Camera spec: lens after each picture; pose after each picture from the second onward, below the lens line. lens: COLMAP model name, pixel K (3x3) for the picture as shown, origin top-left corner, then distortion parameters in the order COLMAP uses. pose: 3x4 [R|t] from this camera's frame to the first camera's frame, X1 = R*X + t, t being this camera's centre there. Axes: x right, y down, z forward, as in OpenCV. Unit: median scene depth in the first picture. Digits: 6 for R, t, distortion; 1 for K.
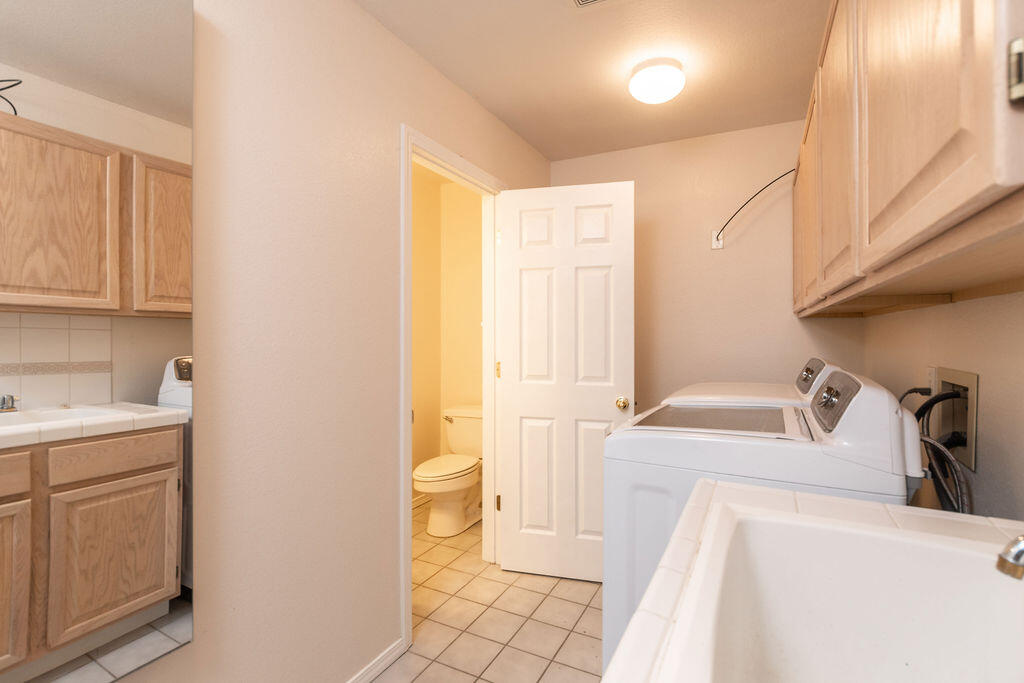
lens RADIAL K [[470.2, 0, 541.8], [0, 470.2, 326.6], [0, 0, 1]] dist [-0.000406, 0.000090]
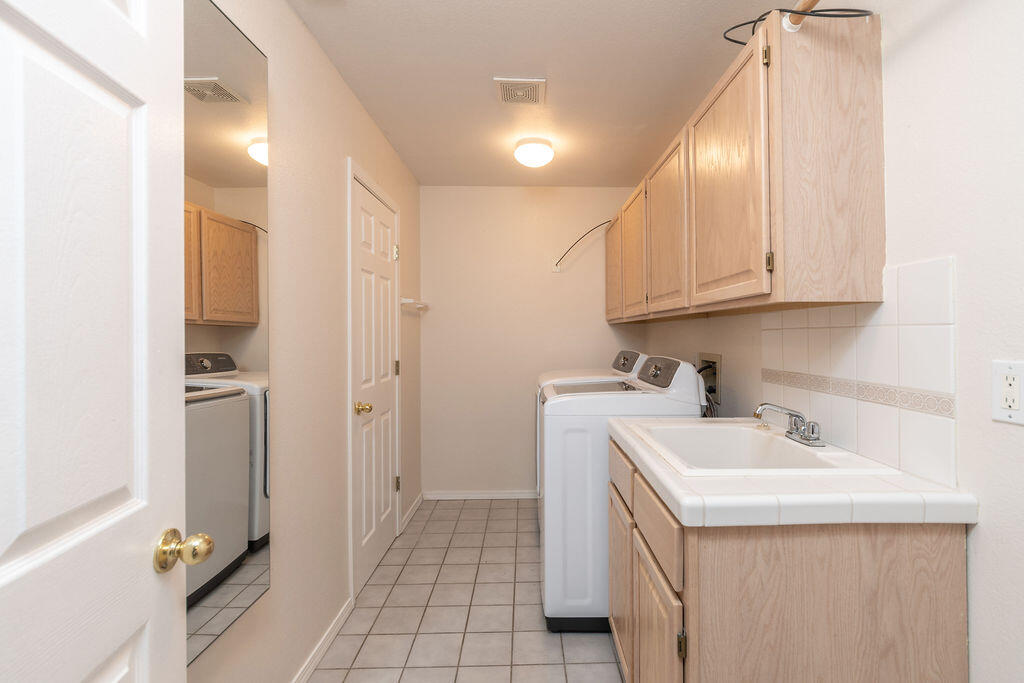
lens RADIAL K [[470.2, 0, 541.8], [0, 470.2, 326.6], [0, 0, 1]] dist [-0.000406, 0.000090]
pose [[0.889501, -0.001015, 0.456932, -0.485767], [0.002017, 0.999997, -0.001706, -0.011768], [-0.456929, 0.002439, 0.889500, -0.312387]]
